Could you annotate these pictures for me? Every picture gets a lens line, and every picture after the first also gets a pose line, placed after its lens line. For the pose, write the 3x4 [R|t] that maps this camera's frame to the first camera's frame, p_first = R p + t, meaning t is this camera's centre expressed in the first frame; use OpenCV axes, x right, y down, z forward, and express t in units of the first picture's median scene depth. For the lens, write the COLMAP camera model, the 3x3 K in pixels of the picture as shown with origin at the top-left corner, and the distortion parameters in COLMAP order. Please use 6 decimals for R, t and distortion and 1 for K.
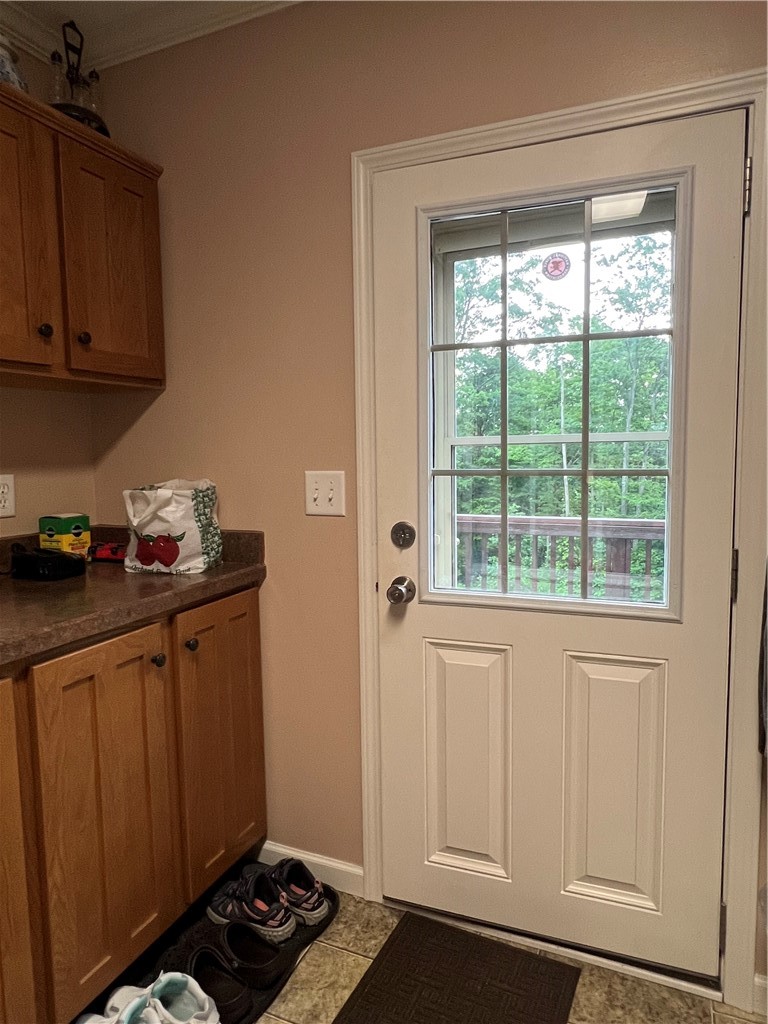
lens RADIAL K [[649.8, 0, 383.9], [0, 649.8, 511.1], [0, 0, 1]] dist [-0.001572, -0.002152]
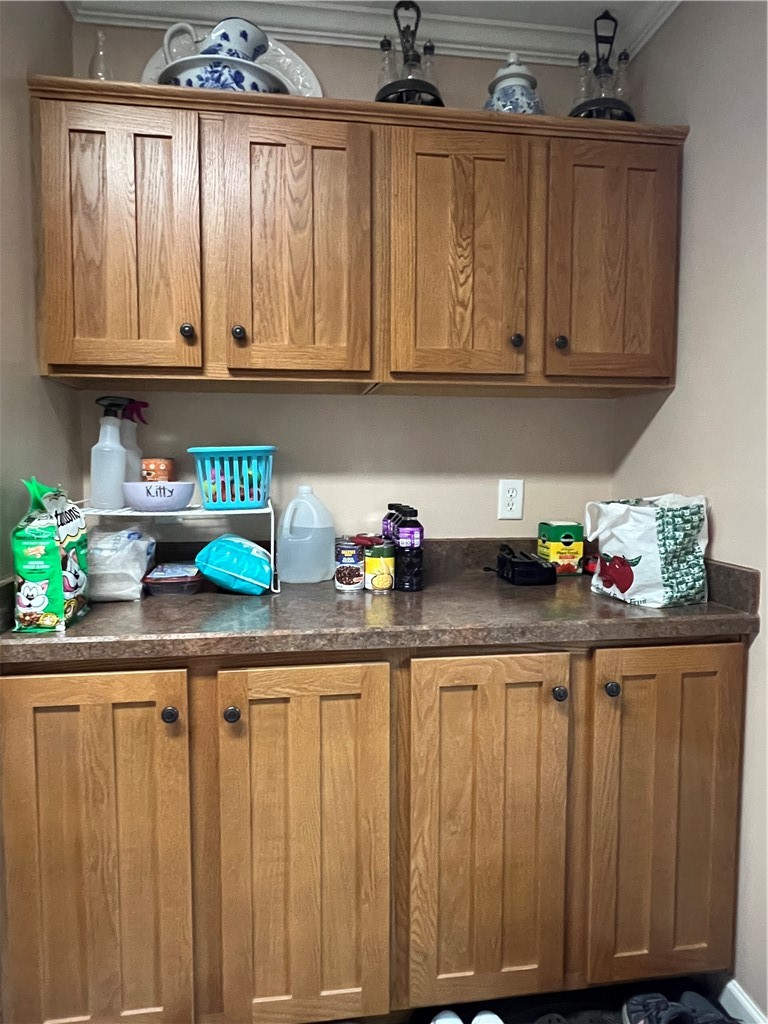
lens RADIAL K [[649.8, 0, 386.2], [0, 649.8, 512.5], [0, 0, 1]] dist [-0.001572, -0.002152]
pose [[0.528471, 0.082702, -0.844914, 0.223979], [-0.090303, 0.995073, 0.040918, -0.028556], [0.844135, 0.054674, 0.533335, 0.260913]]
